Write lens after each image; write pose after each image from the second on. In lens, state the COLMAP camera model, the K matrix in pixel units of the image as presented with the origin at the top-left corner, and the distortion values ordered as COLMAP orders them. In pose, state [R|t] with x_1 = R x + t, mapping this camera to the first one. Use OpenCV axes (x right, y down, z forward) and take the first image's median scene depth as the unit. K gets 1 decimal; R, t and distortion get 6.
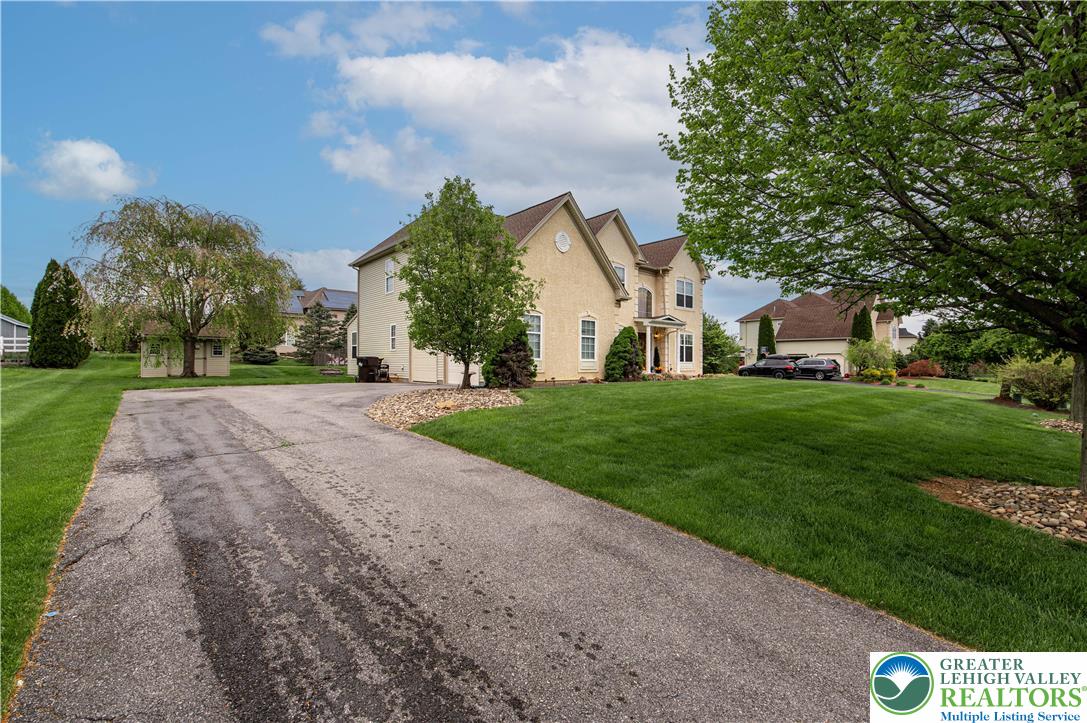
lens RADIAL K [[464.6, 0, 543.5], [0, 464.6, 361.5], [0, 0, 1]] dist [-0.003469, -0.000342]
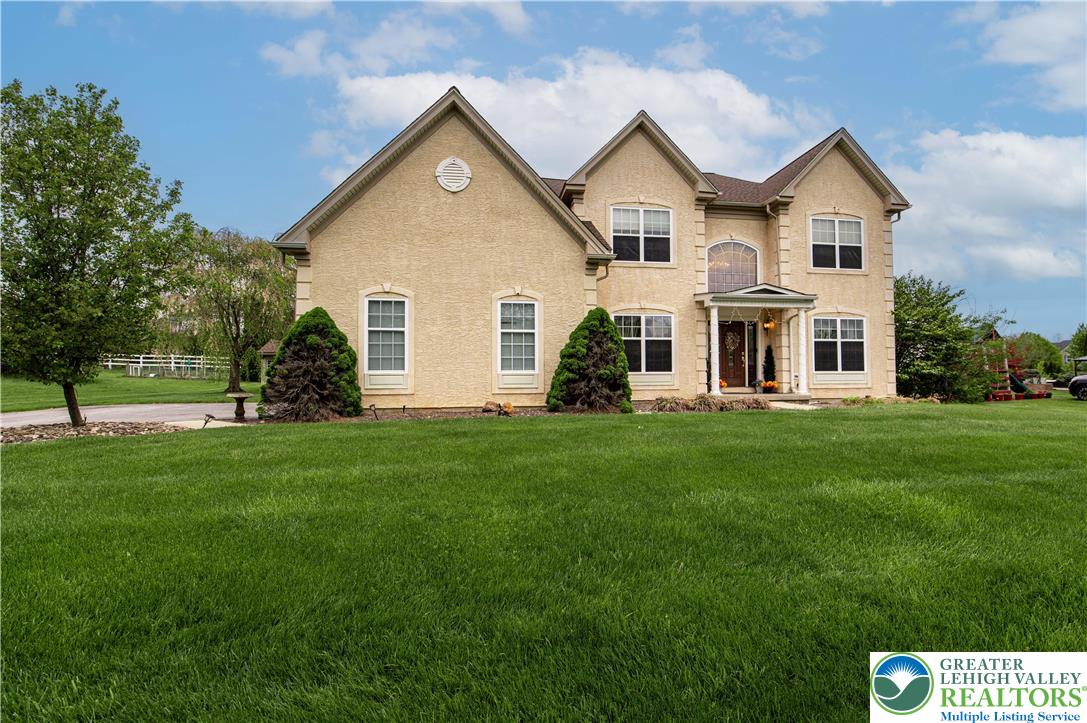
lens RADIAL K [[464.6, 0, 543.5], [0, 464.6, 361.5], [0, 0, 1]] dist [-0.003469, -0.000342]
pose [[0.838031, -0.022572, -0.545155, 0.323636], [0.009129, 0.999584, -0.027354, 0.000268], [0.545546, 0.017947, 0.837889, 0.396640]]
